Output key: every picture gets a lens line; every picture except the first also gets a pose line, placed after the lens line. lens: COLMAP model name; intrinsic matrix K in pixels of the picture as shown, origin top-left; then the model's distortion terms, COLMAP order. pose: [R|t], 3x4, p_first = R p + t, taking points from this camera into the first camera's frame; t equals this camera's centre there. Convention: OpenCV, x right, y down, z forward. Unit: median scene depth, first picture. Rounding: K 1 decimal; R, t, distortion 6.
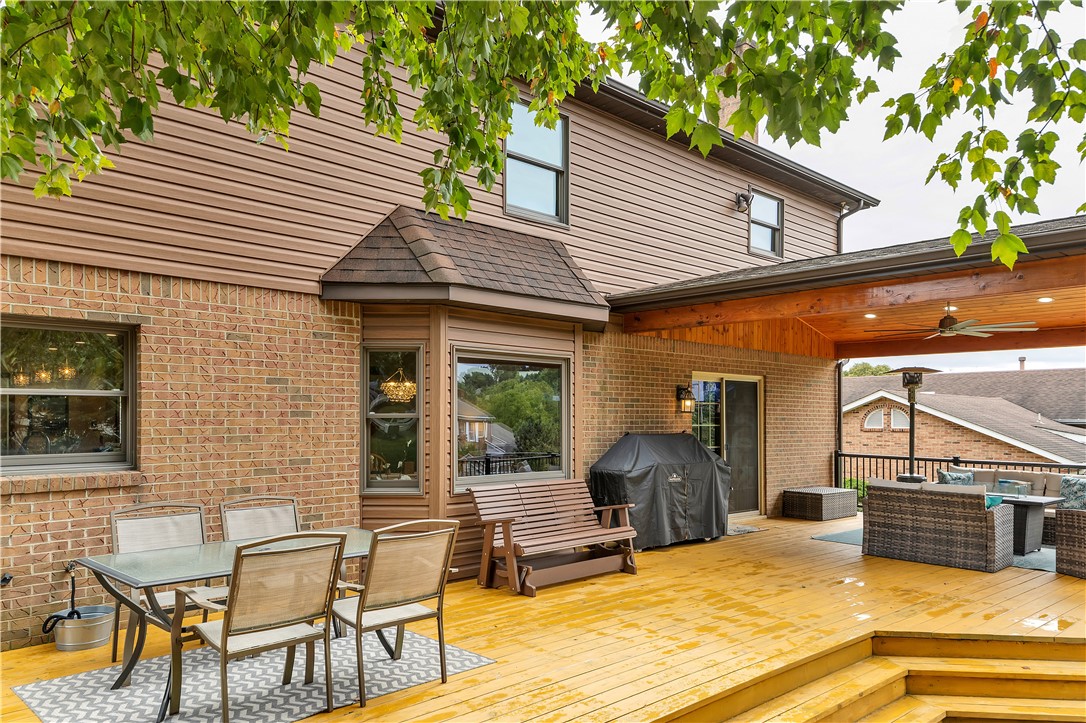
lens RADIAL K [[797.8, 0, 547.0], [0, 797.8, 363.0], [0, 0, 1]] dist [0.102700, -0.001118]
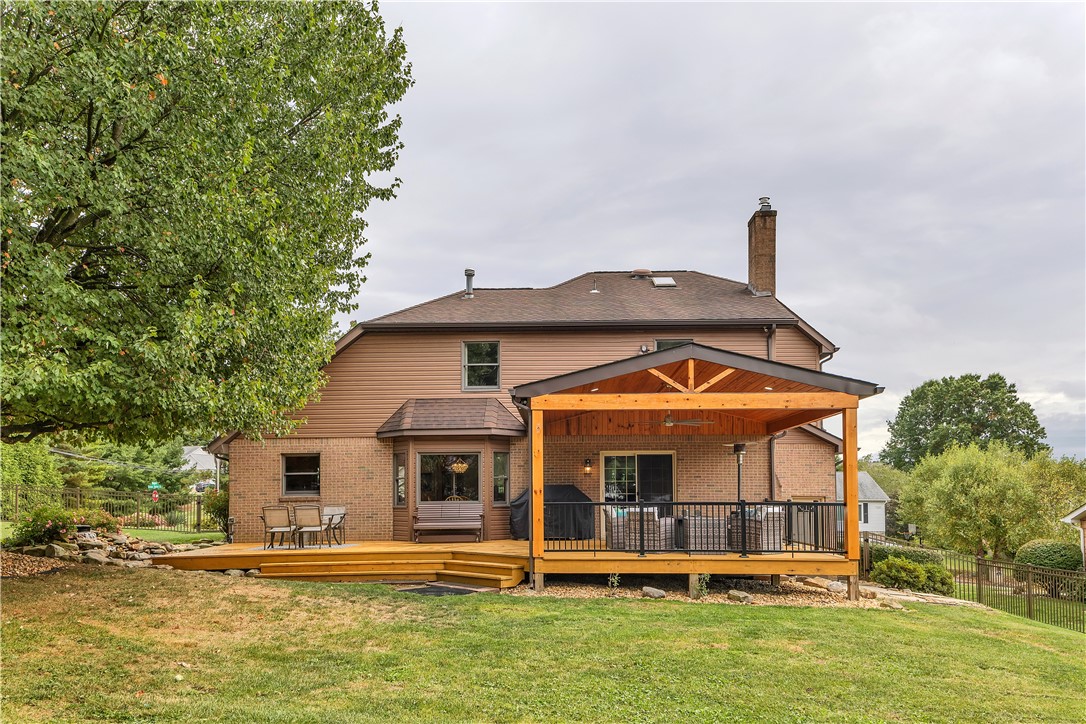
lens RADIAL K [[797.8, 0, 547.0], [0, 797.8, 363.5], [0, 0, 1]] dist [0.102700, -0.001118]
pose [[0.699114, -0.125026, -0.703994, 1.938282], [0.059356, 0.991343, -0.117113, 0.025076], [0.712542, 0.040089, 0.700483, -0.525176]]
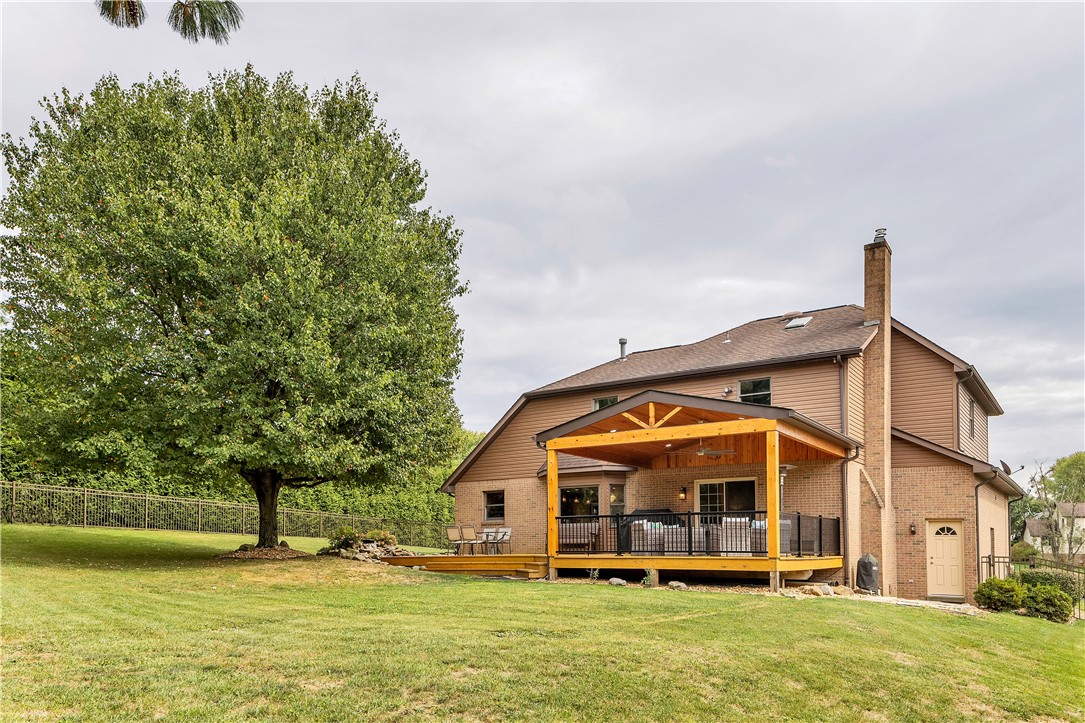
lens RADIAL K [[790.3, 0, 541.8], [0, 790.3, 362.8], [0, 0, 1]] dist [0.085750, -0.002624]
pose [[0.199073, -0.229957, -0.952623, 3.061954], [0.076268, 0.972766, -0.218882, 0.193029], [0.977012, -0.029081, 0.211189, 0.190354]]
